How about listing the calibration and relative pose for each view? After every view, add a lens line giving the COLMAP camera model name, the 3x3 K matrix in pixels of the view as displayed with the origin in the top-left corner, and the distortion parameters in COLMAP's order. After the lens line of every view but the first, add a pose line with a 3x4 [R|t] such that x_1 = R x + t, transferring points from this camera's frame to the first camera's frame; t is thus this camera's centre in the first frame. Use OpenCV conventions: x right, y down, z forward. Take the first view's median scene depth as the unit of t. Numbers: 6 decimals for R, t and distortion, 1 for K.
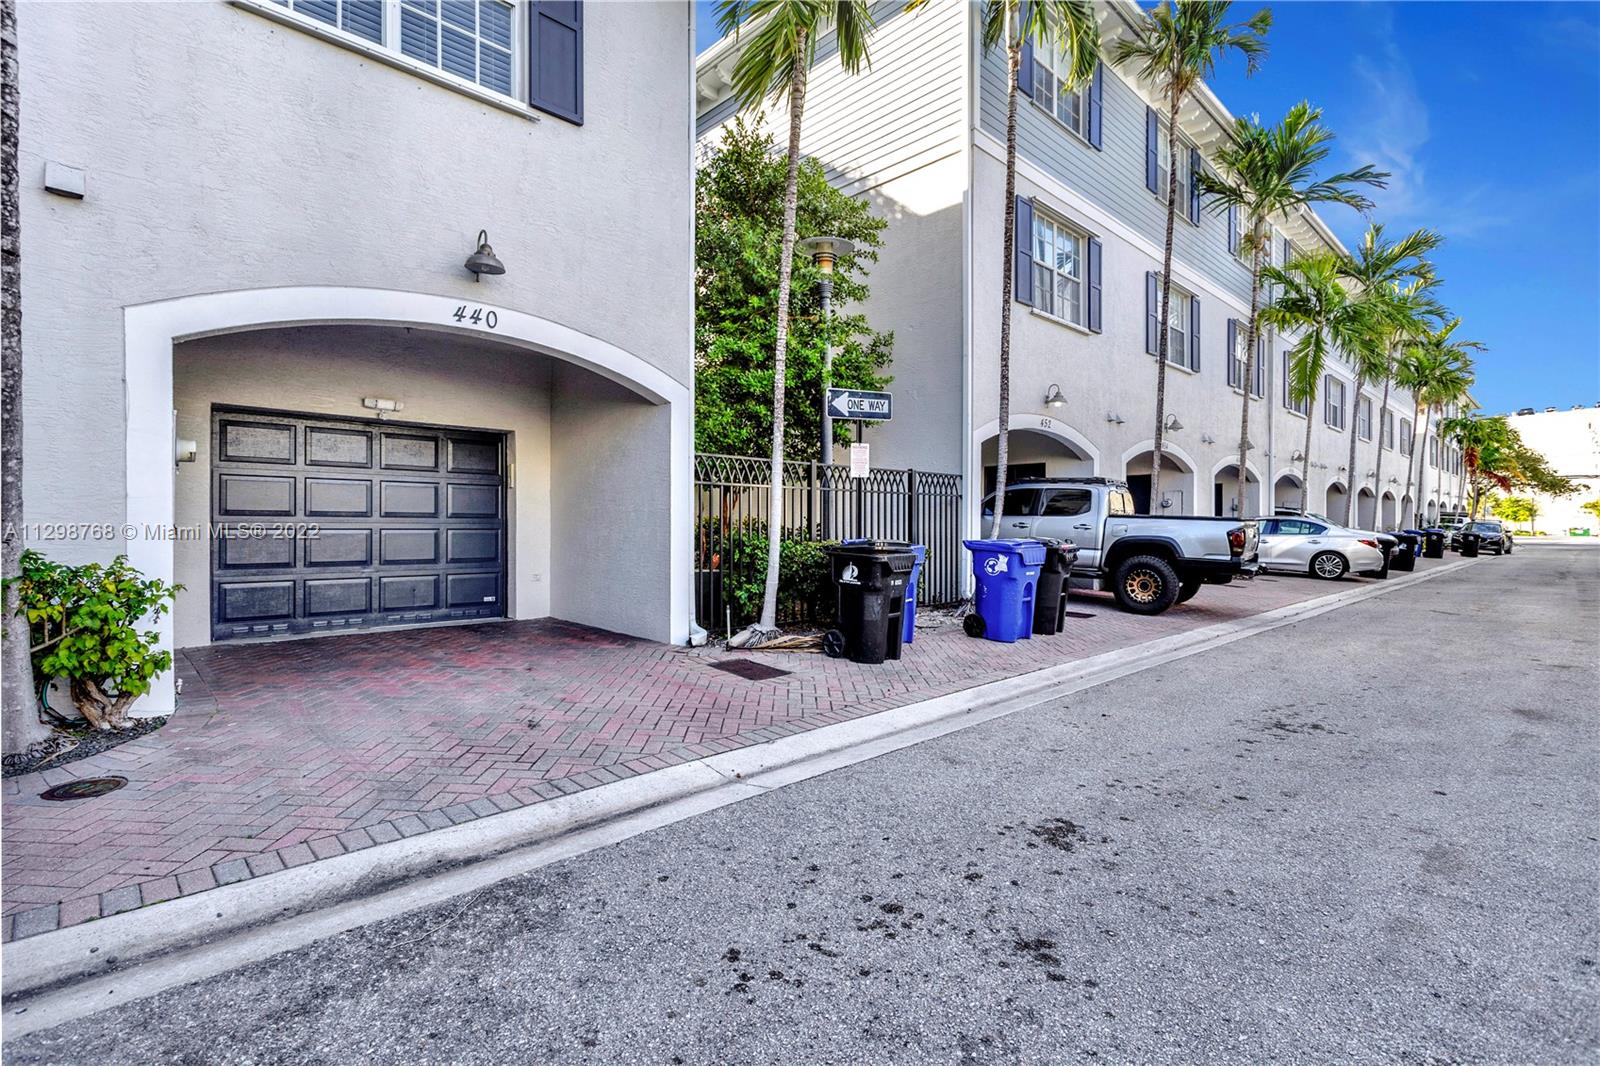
lens RADIAL K [[751.1, 0, 793.1], [0, 751.1, 525.1], [0, 0, 1]] dist [-0.011073, 0.008935]
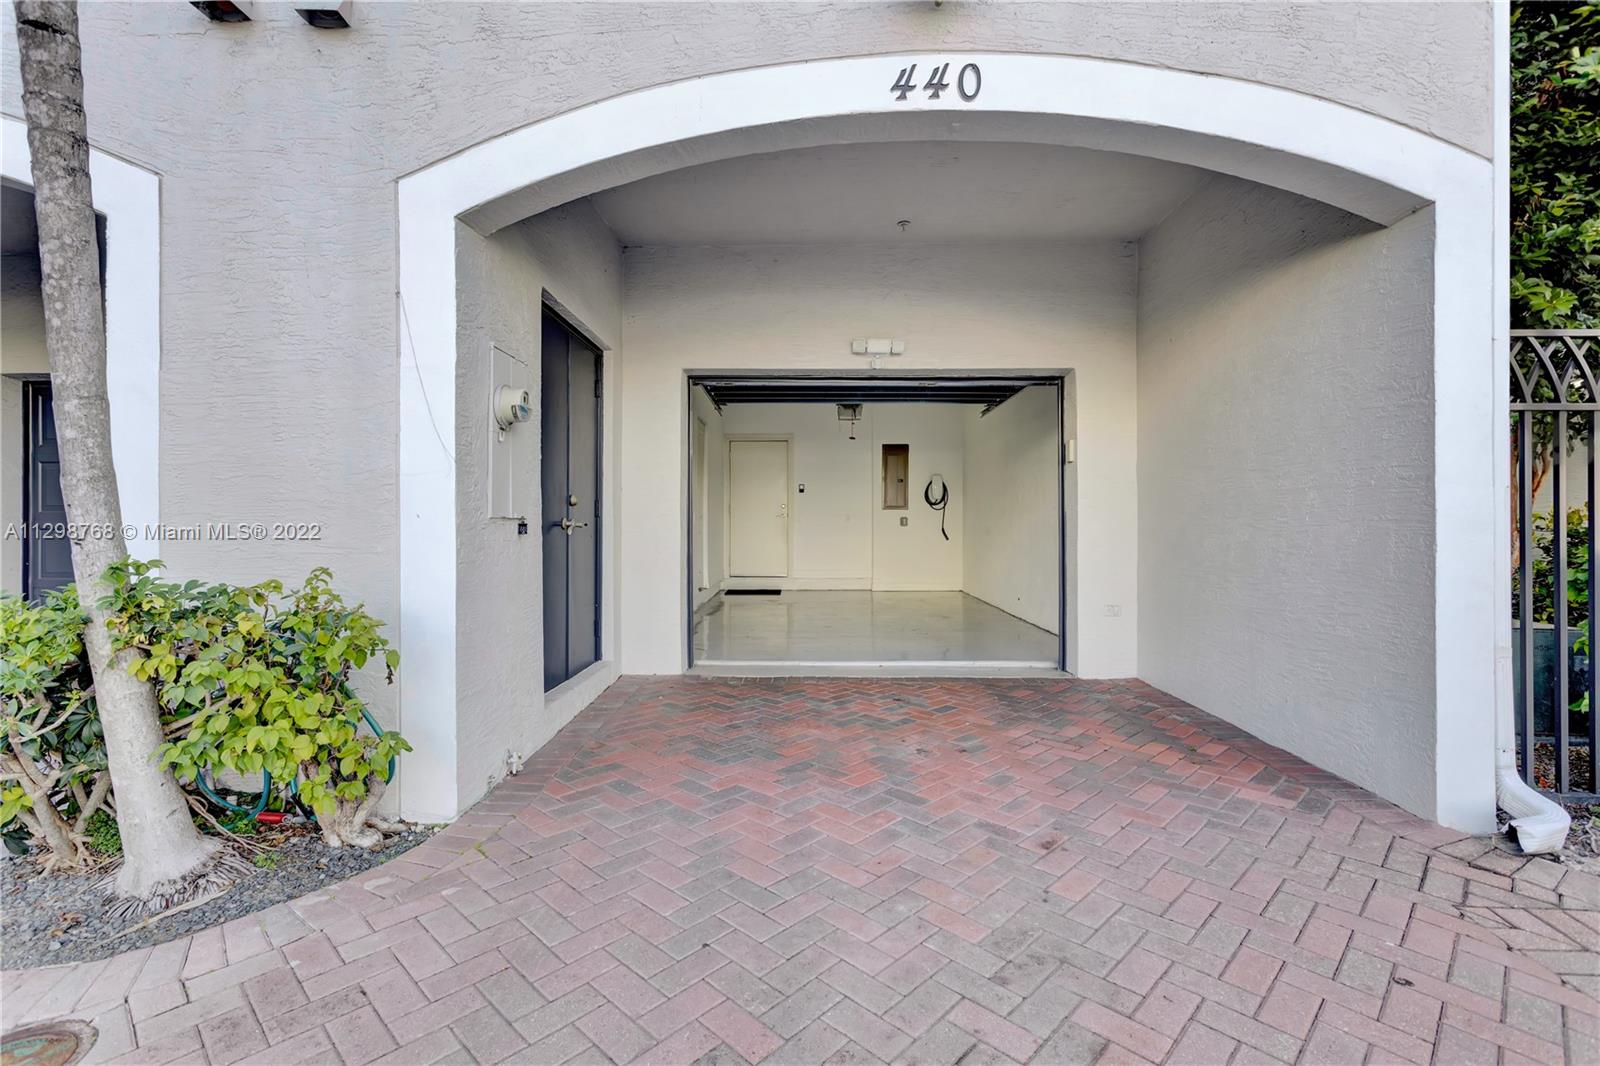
lens RADIAL K [[760.2, 0, 791.0], [0, 760.2, 524.4], [0, 0, 1]] dist [0.002757, 0.001177]
pose [[0.708703, -0.004967, -0.705490, -0.120541], [0.001032, 0.999981, -0.006004, 0.006106], [0.705506, 0.003527, 0.708695, 0.483988]]
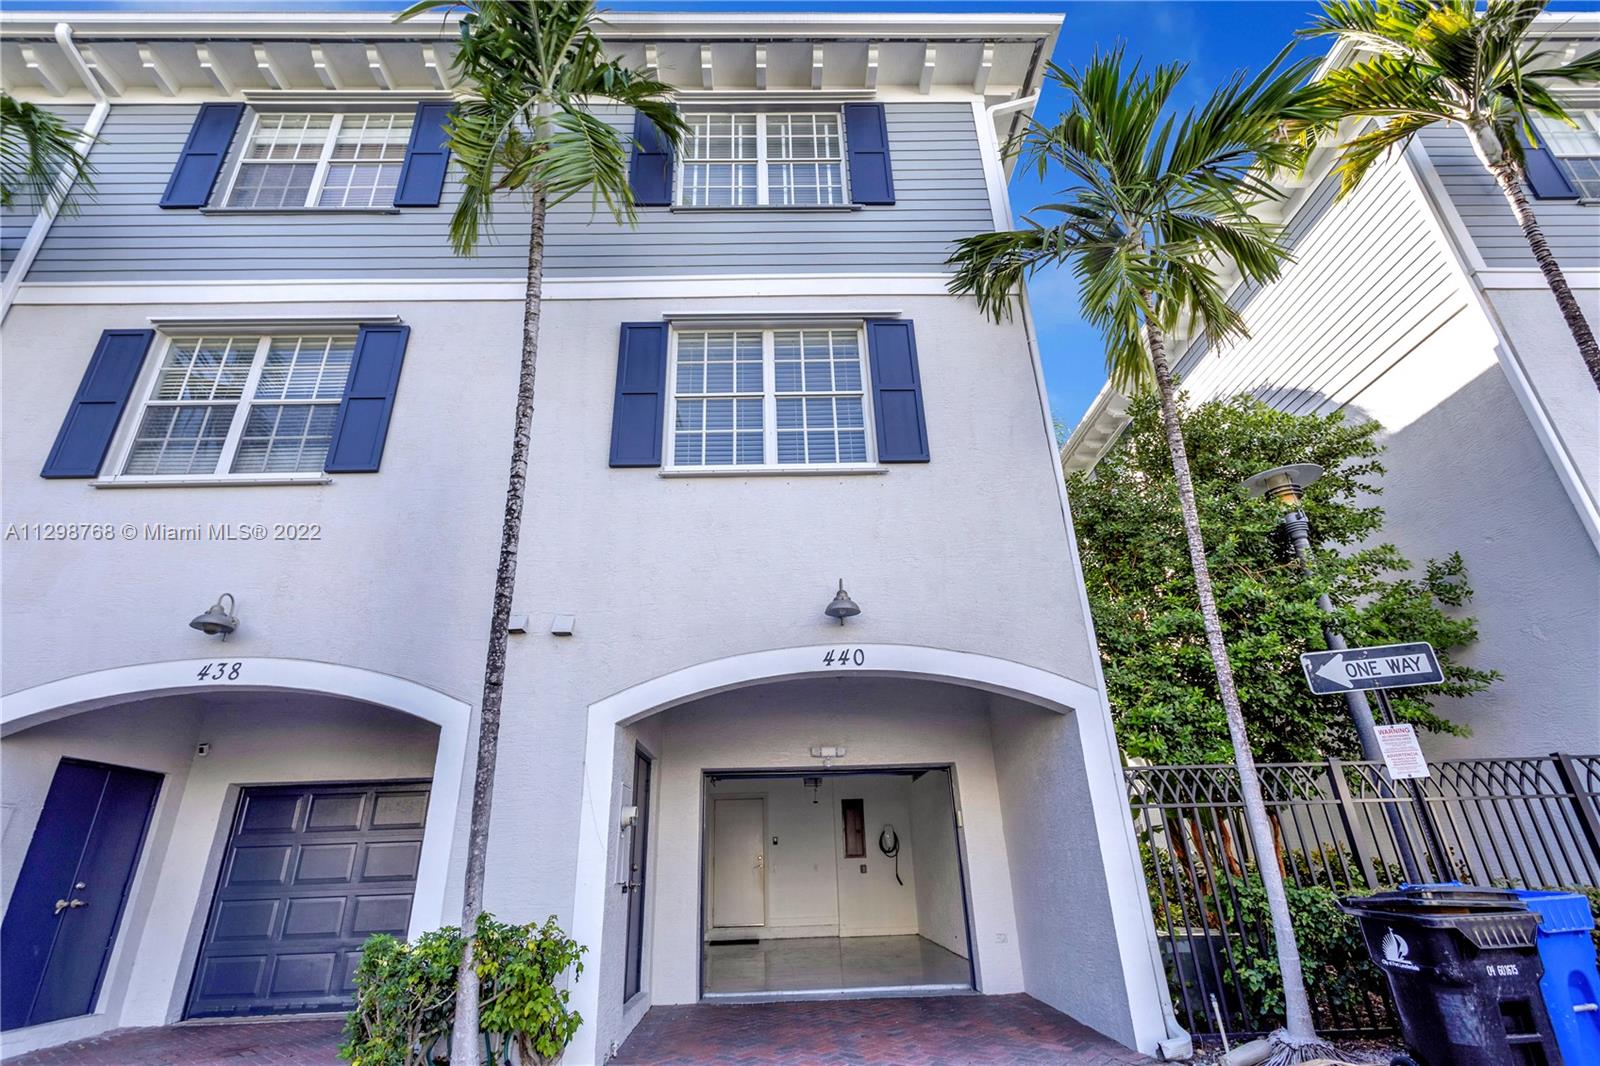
lens RADIAL K [[755.2, 0, 792.1], [0, 755.2, 530.6], [0, 0, 1]] dist [0.004117, 0.000741]
pose [[0.737491, -0.299484, -0.605323, 0.177767], [0.030554, 0.910180, -0.413085, -0.004598], [0.674665, 0.286151, 0.680400, 0.148054]]
